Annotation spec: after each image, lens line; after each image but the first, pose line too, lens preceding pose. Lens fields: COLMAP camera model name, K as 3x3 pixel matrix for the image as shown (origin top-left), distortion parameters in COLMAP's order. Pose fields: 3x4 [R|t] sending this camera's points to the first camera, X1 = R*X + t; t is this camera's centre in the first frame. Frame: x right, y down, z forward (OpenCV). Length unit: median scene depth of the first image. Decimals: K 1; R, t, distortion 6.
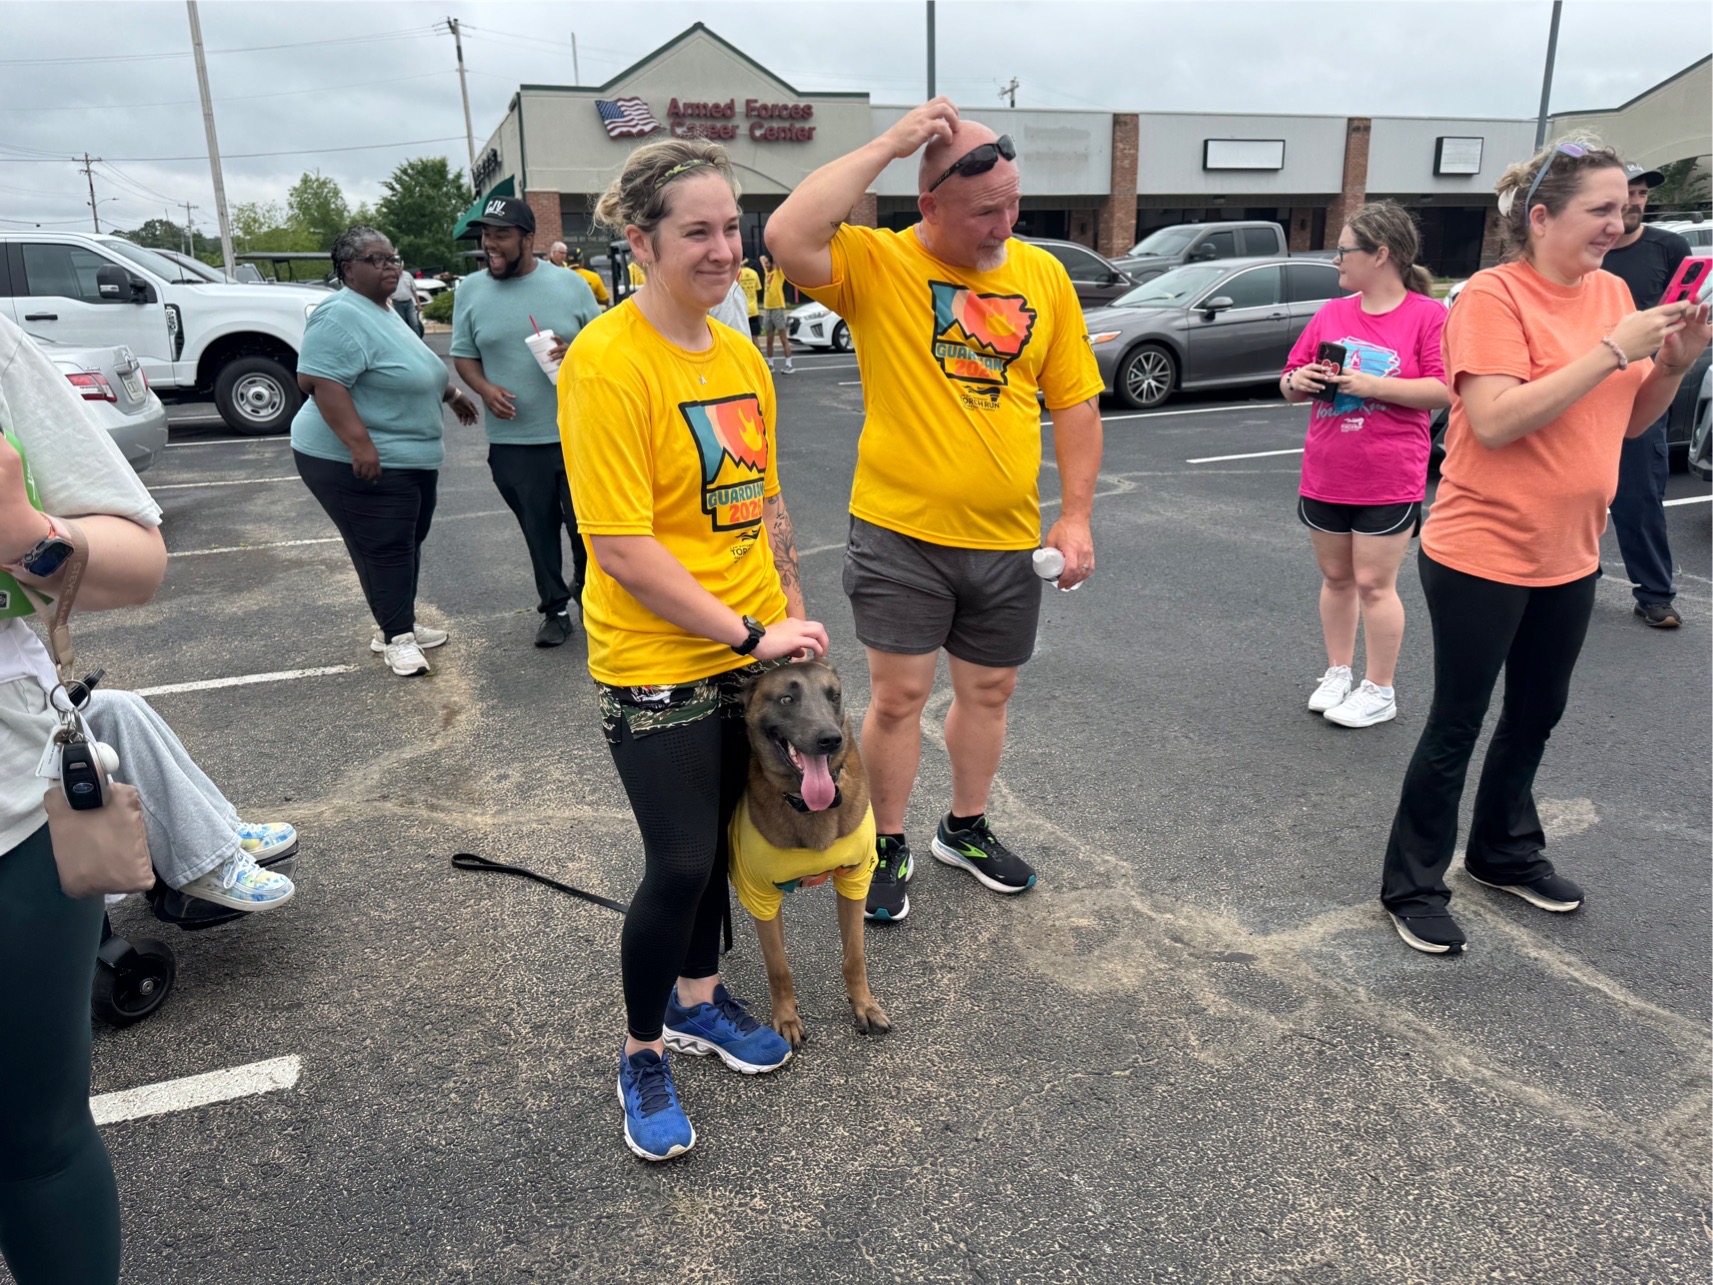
lens RADIAL K [[1211.0, 0, 854.7], [0, 1211.0, 645.2], [0, 0, 1]] dist [0.000165, -0.001169]
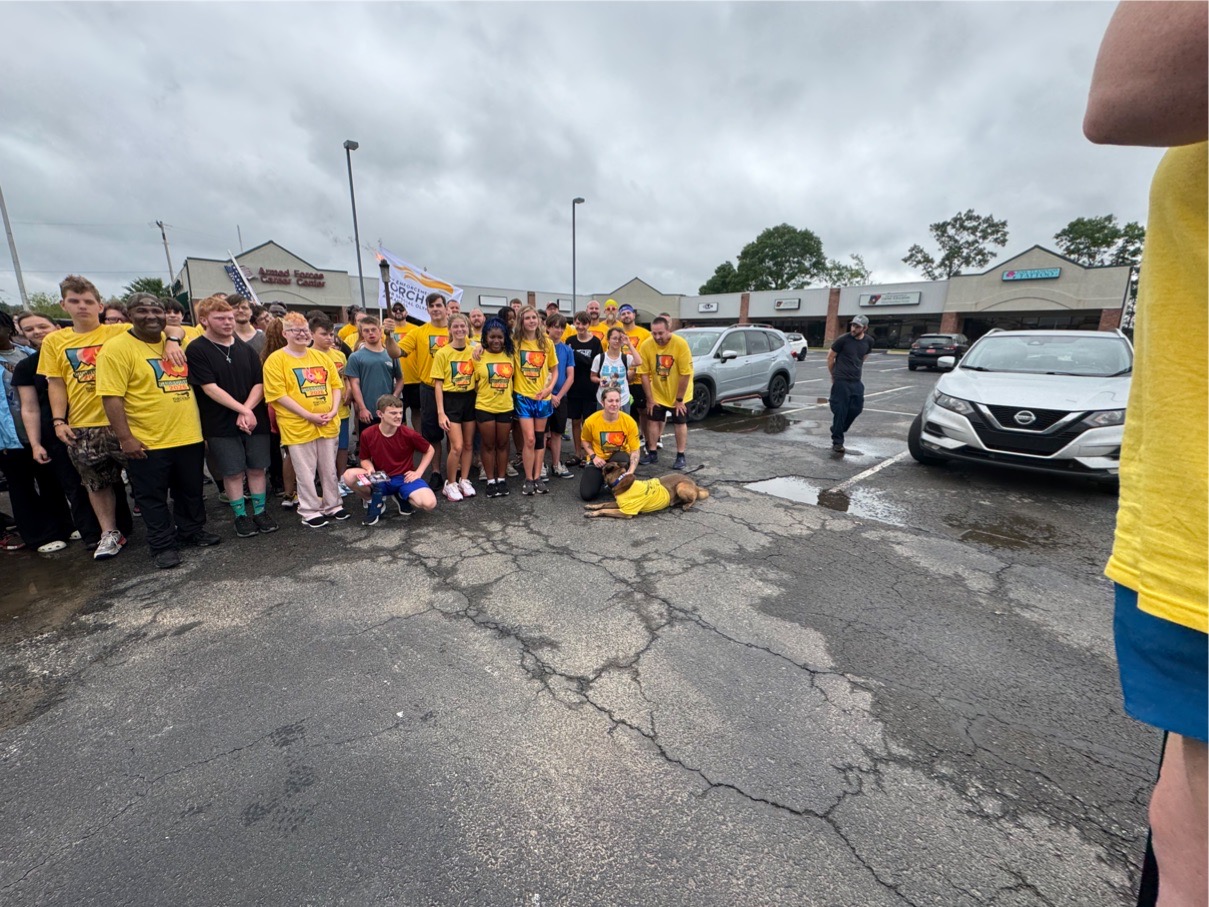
lens RADIAL K [[481.0, 0, 603.9], [0, 481.0, 449.5], [0, 0, 1]] dist [-0.003191, 0.000651]
pose [[0.919271, -0.058191, 0.389301, 0.105629], [0.086027, 0.994804, -0.054439, 0.061770], [-0.384110, 0.083534, 0.919501, -0.210587]]
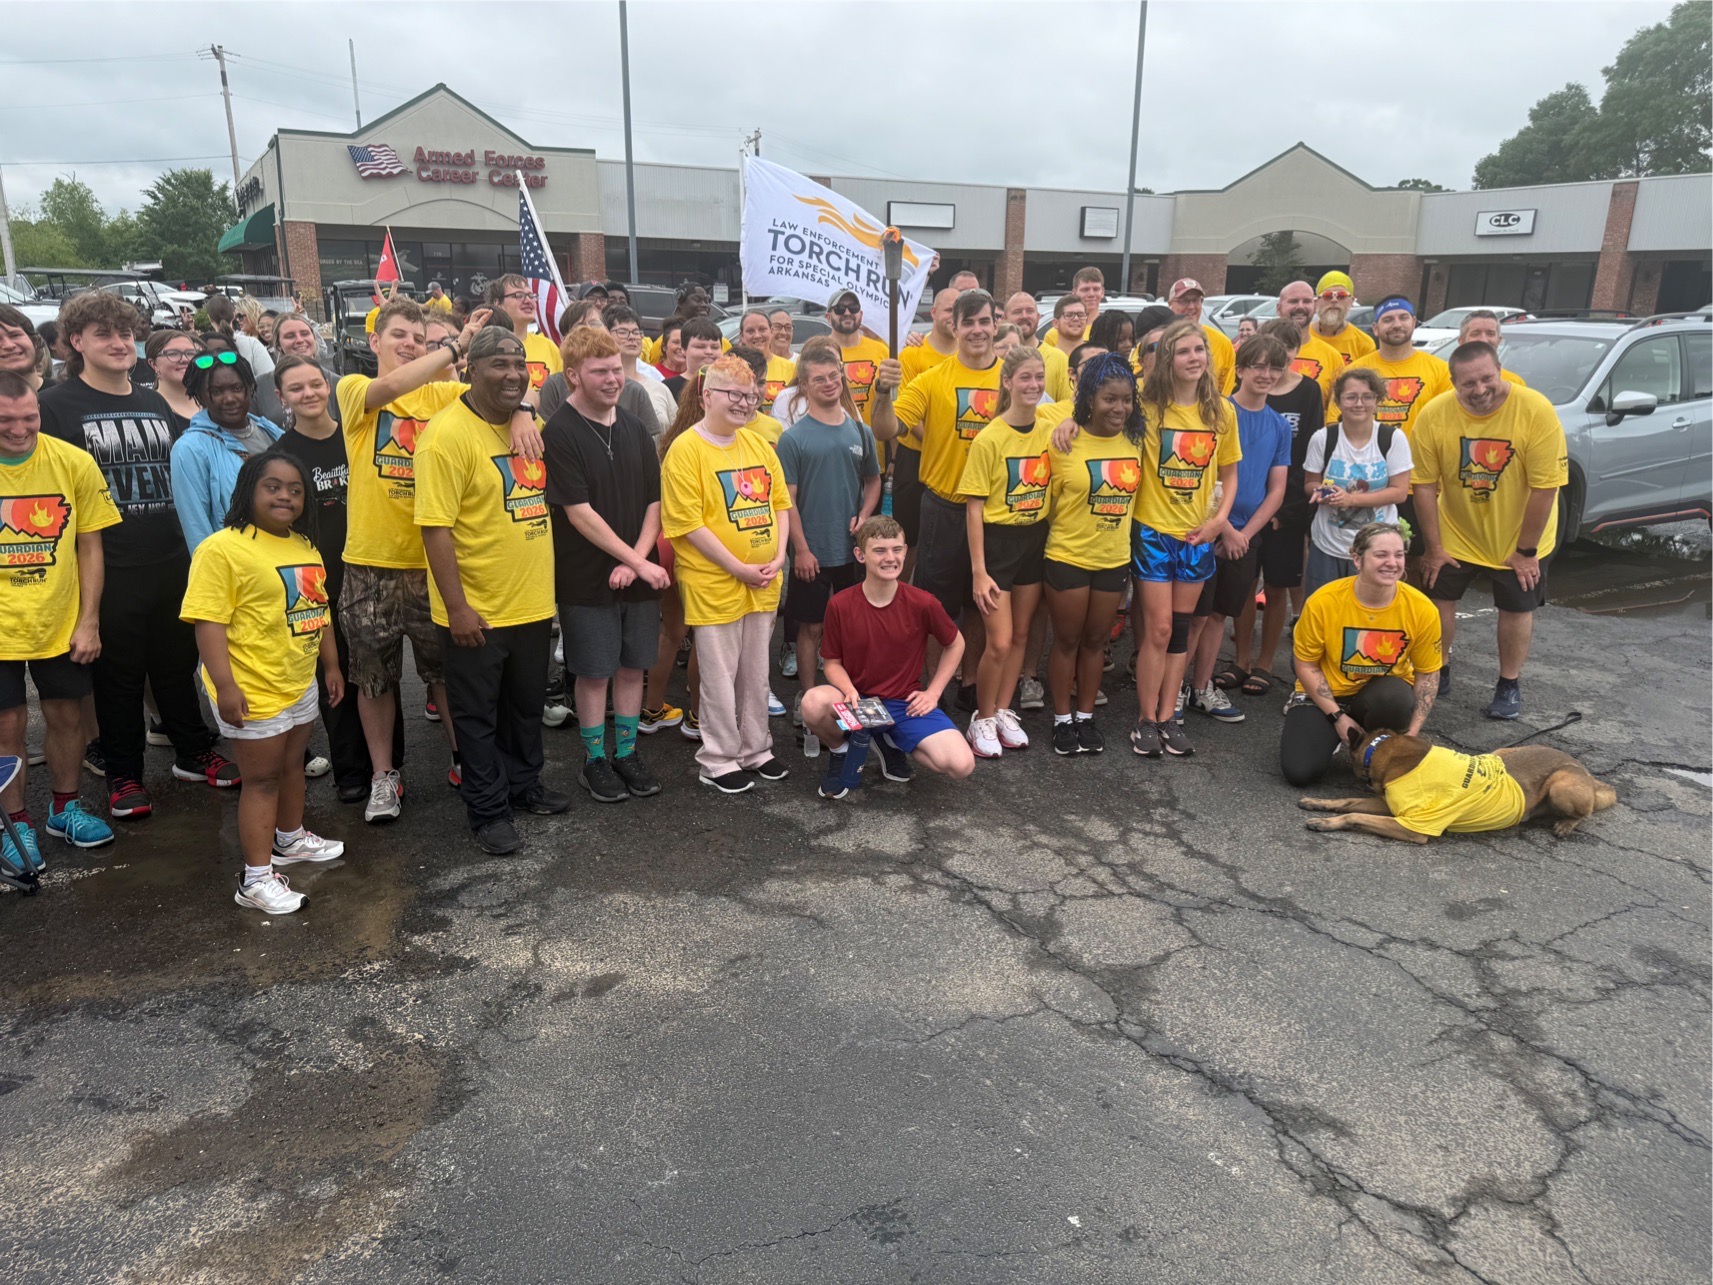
lens RADIAL K [[1218.1, 0, 864.2], [0, 1218.1, 645.6], [0, 0, 1]] dist [0.017855, -0.018931]
pose [[0.986823, -0.009971, 0.161494, 0.078280], [0.012933, 0.999767, -0.017300, 0.053353], [-0.161284, 0.019161, 0.986722, -0.219249]]
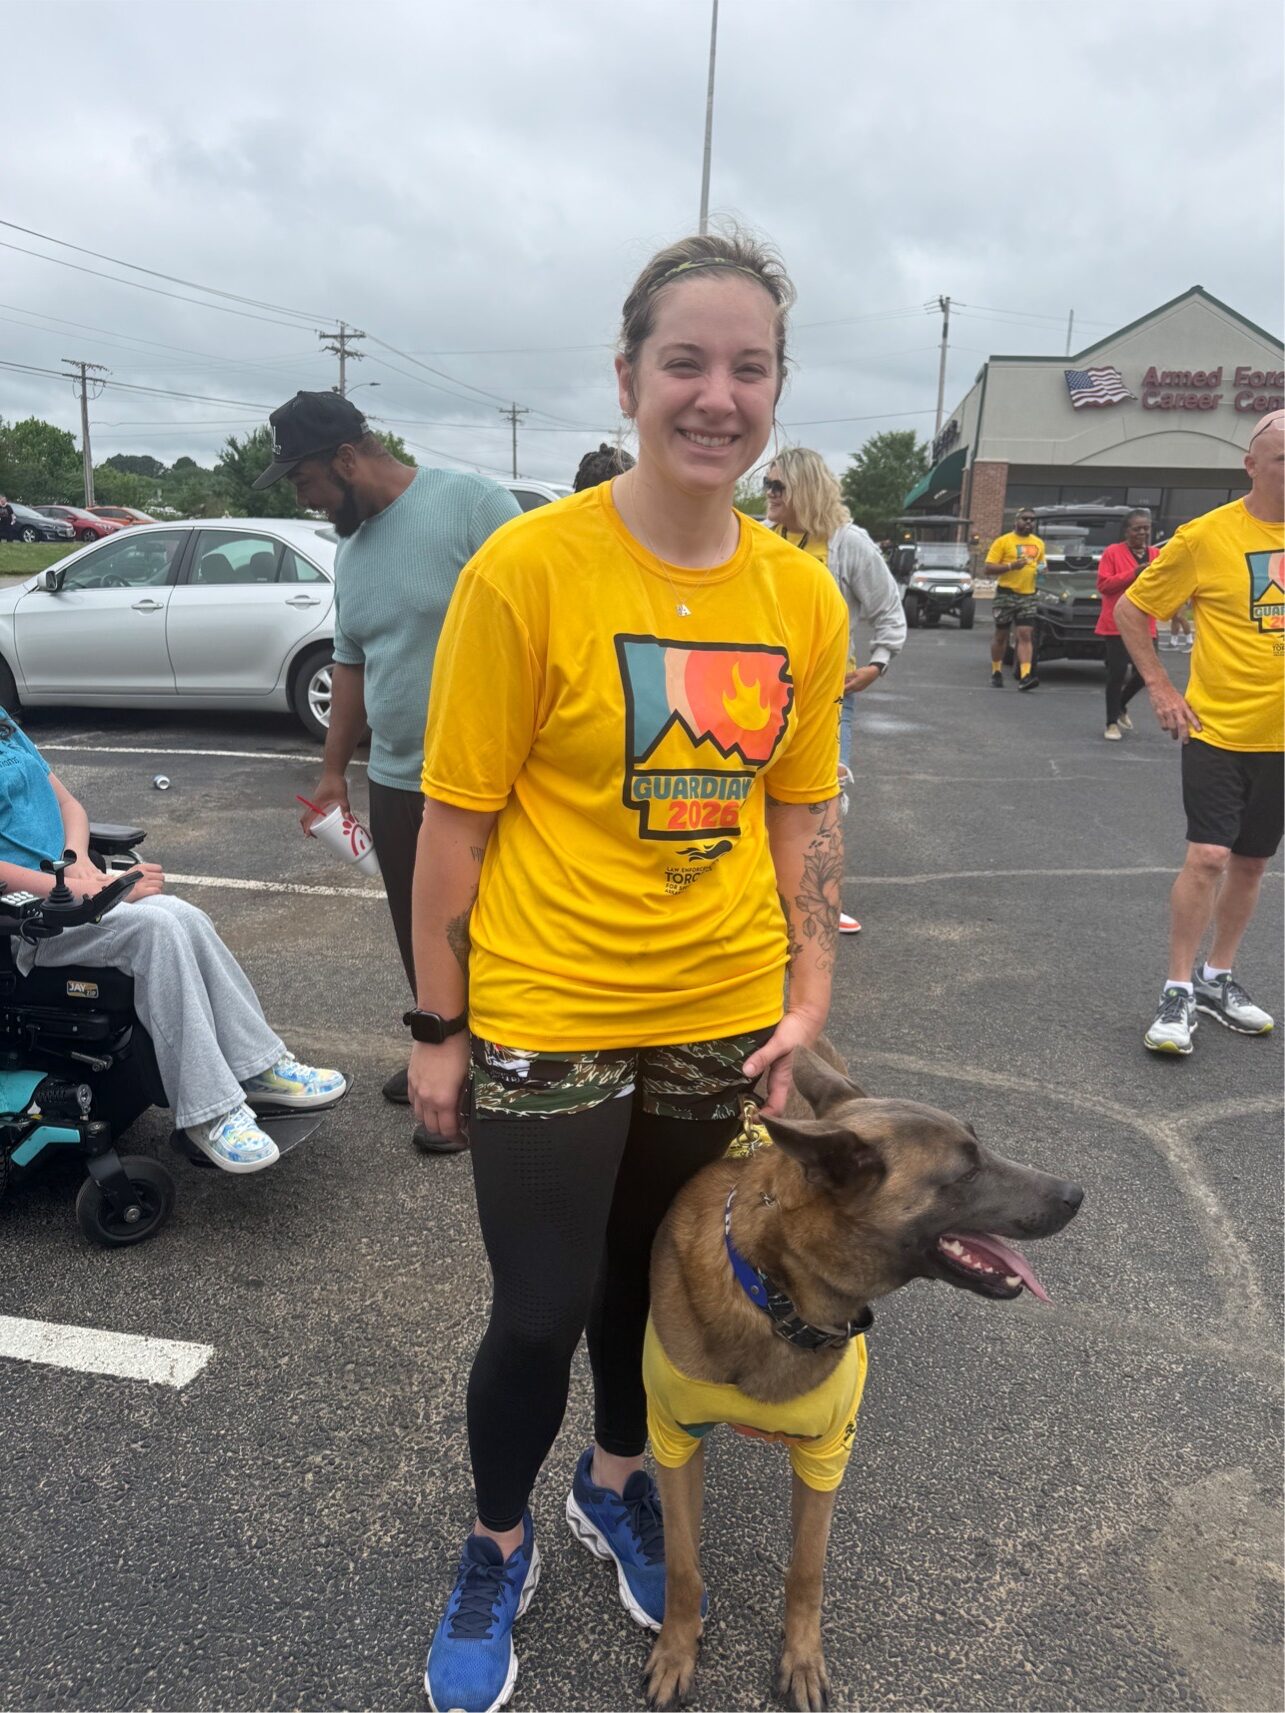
lens RADIAL K [[1207.7, 0, 642.2], [0, 1207.7, 866.0], [0, 0, 1]] dist [0.001499, -0.005240]
pose [[0.867622, 0.174911, -0.465444, 0.010205], [-0.193352, 0.981095, 0.008265, -0.005008], [0.458090, 0.082824, 0.885039, 0.026138]]
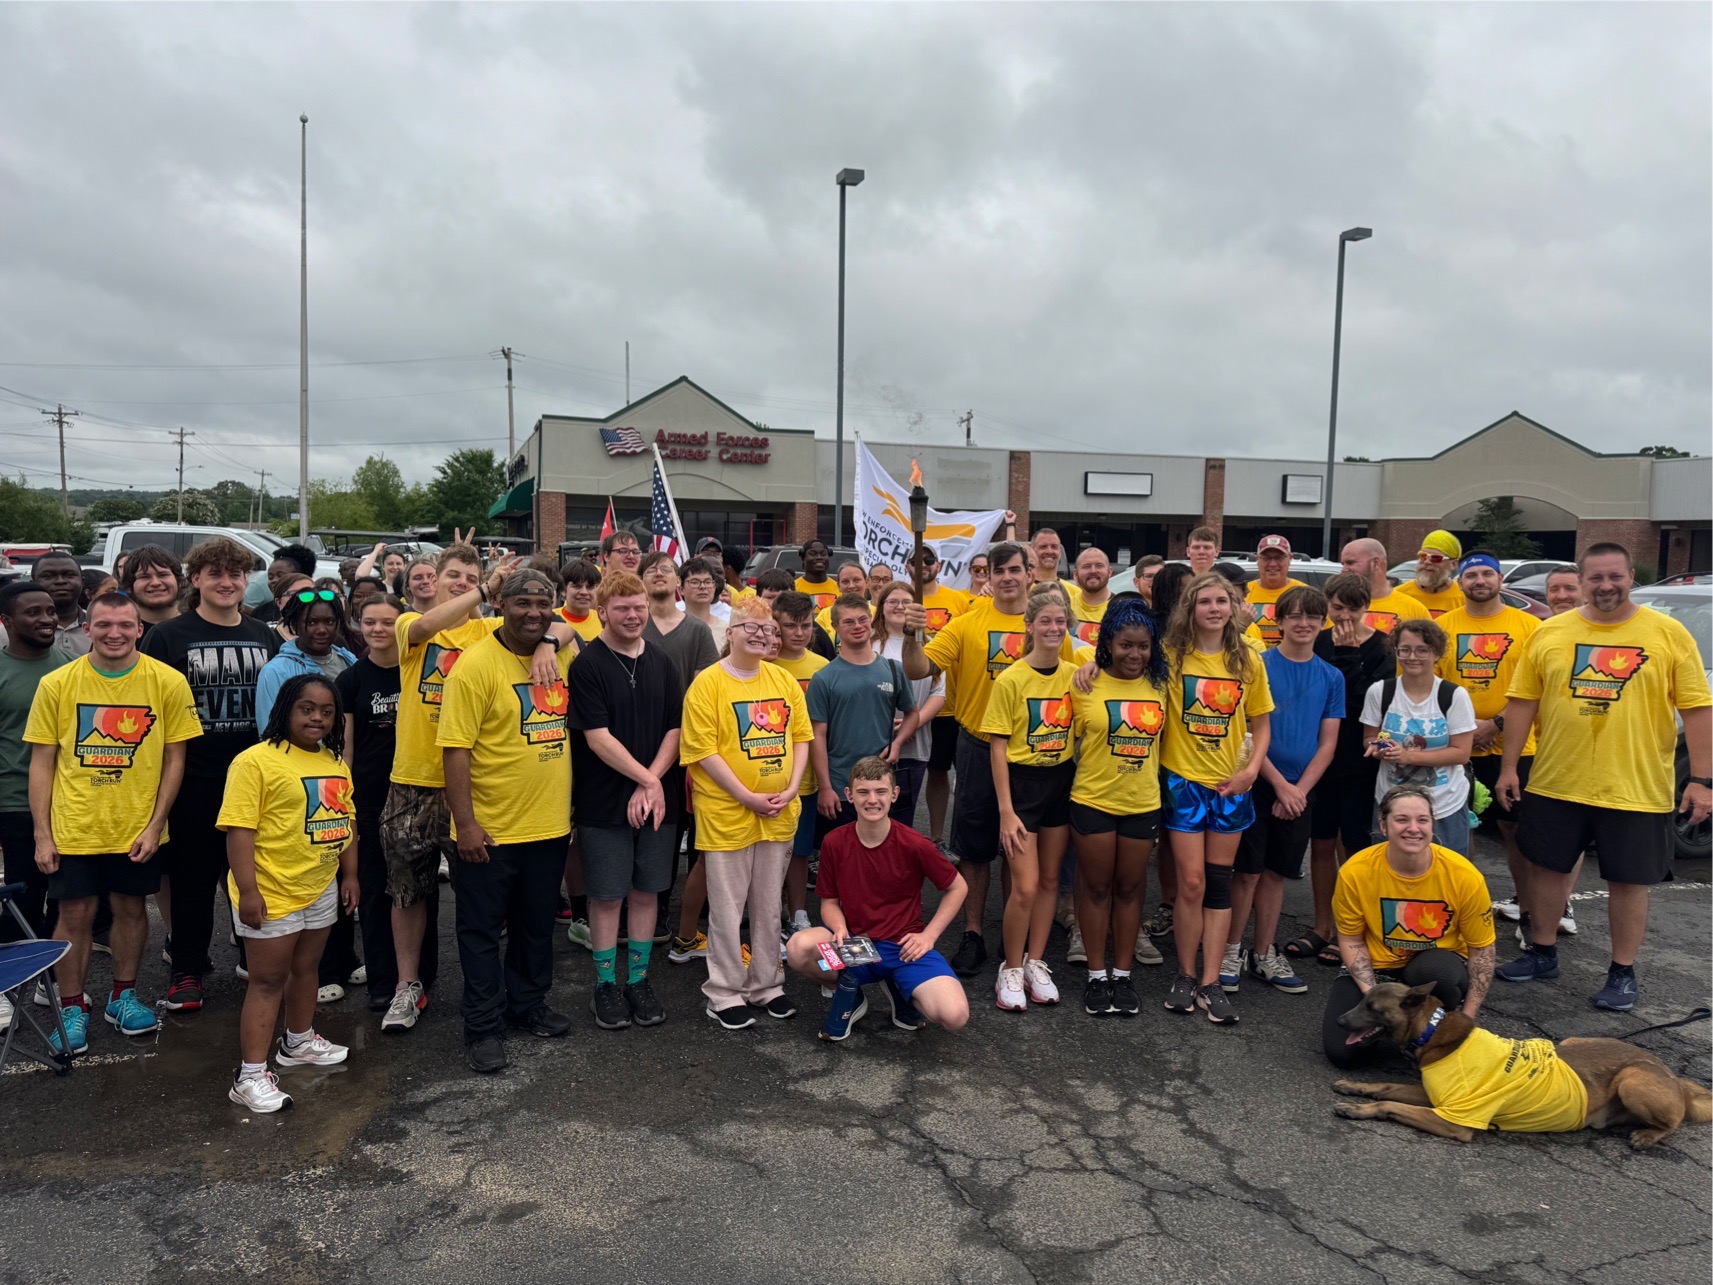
lens RADIAL K [[1213.2, 0, 866.8], [0, 1213.2, 644.2], [0, 0, 1]] dist [0.020645, -0.018646]
pose [[0.999033, 0.042007, -0.012968, 0.101363], [-0.043837, 0.974173, -0.221508, 0.055158], [0.003328, 0.221863, 0.975072, -0.222564]]
